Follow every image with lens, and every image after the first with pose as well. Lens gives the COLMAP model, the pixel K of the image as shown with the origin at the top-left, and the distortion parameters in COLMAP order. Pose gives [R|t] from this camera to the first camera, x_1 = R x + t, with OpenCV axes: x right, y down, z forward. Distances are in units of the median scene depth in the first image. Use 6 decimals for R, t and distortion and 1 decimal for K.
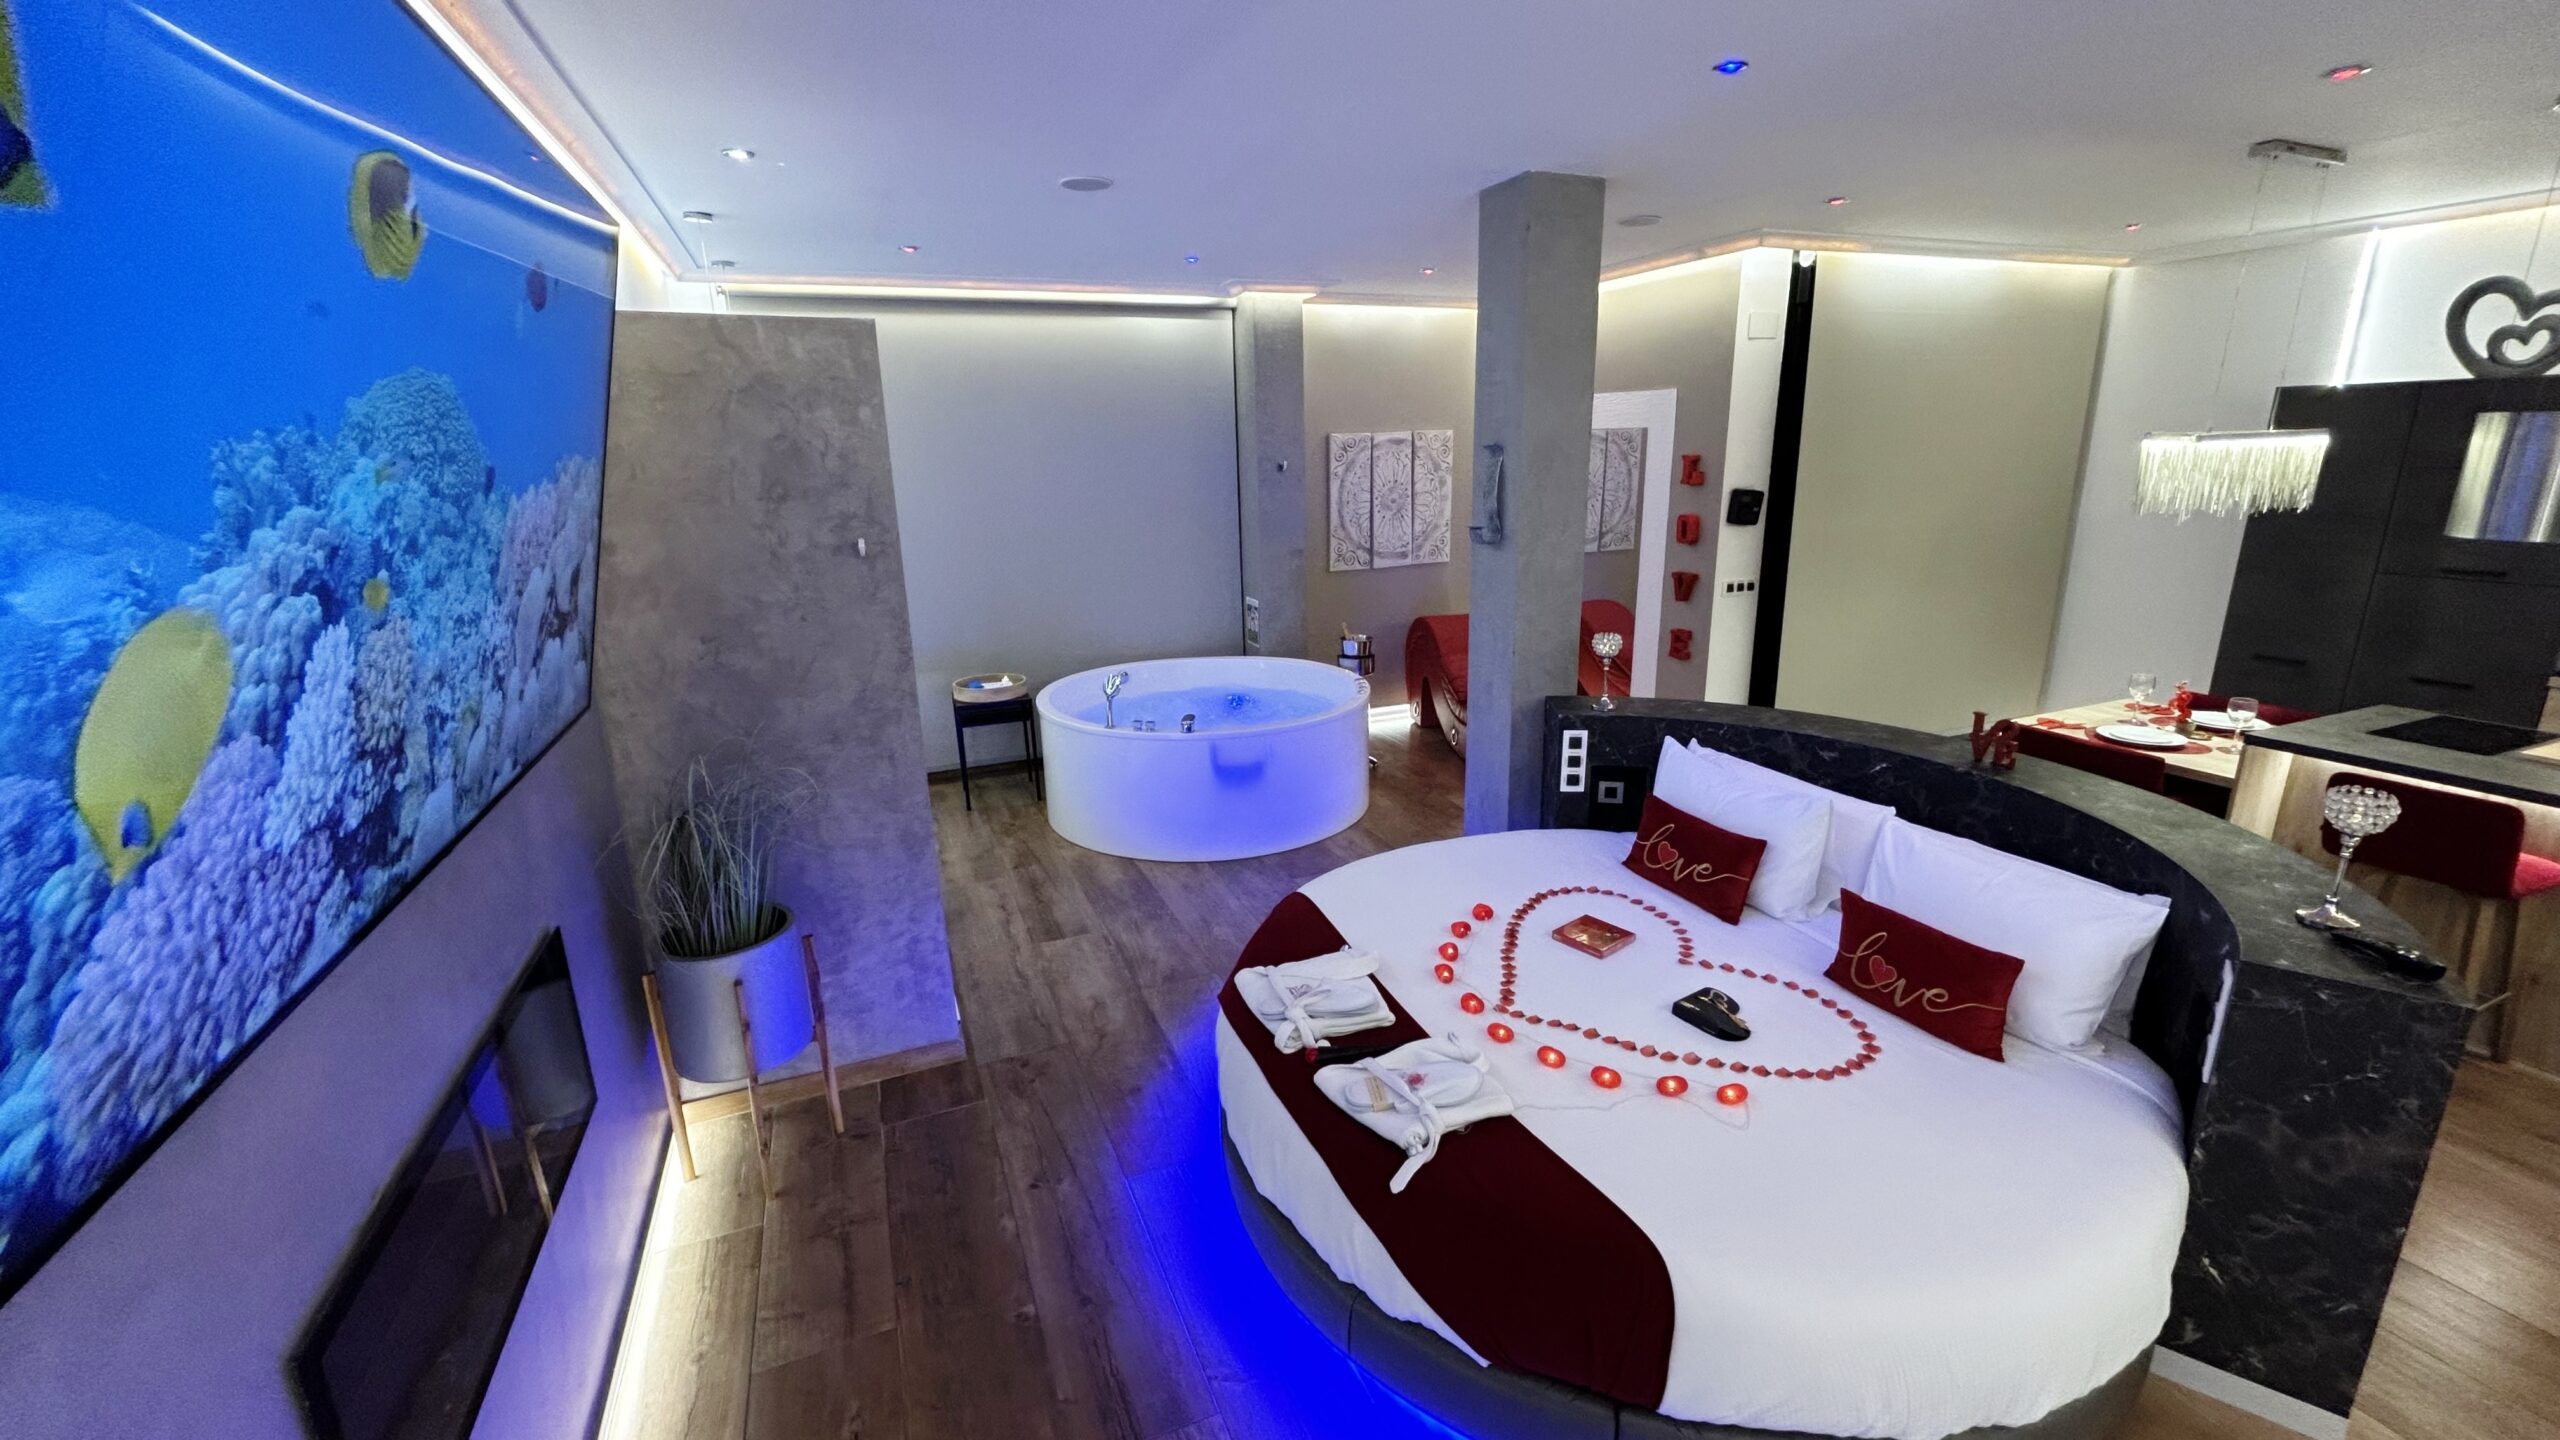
lens RADIAL K [[1025.9, 0, 1274.7], [0, 1025.9, 718.1], [0, 0, 1]] dist [-0.004390, -0.000263]
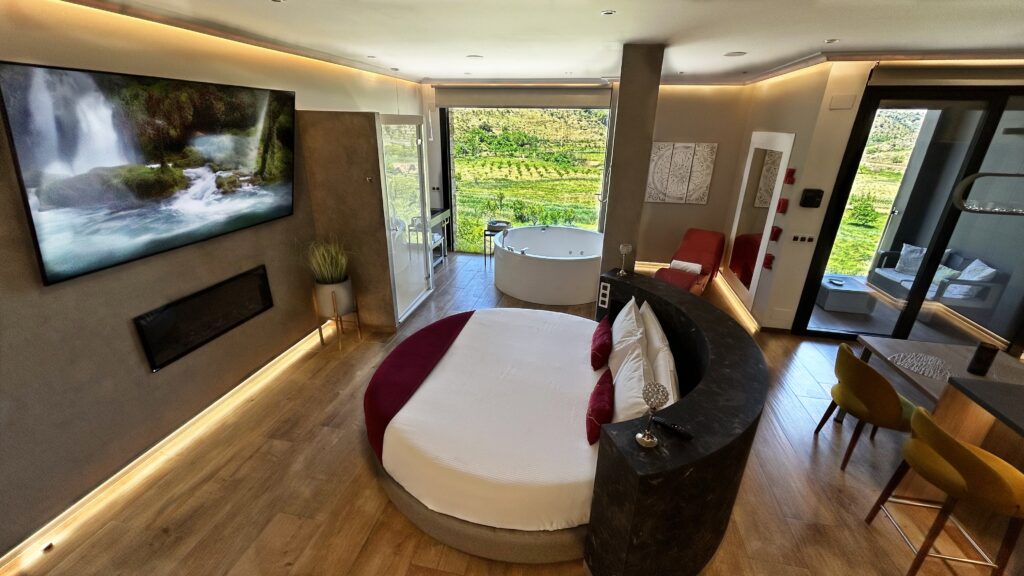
lens RADIAL K [[410.4, 0, 514.4], [0, 410.4, 281.2], [0, 0, 1]] dist [-0.004390, -0.000263]
pose [[0.833255, 0.234766, -0.500571, 0.462585], [-0.180173, 0.971250, 0.155596, -0.081579], [0.522709, -0.039462, 0.851598, 0.035768]]
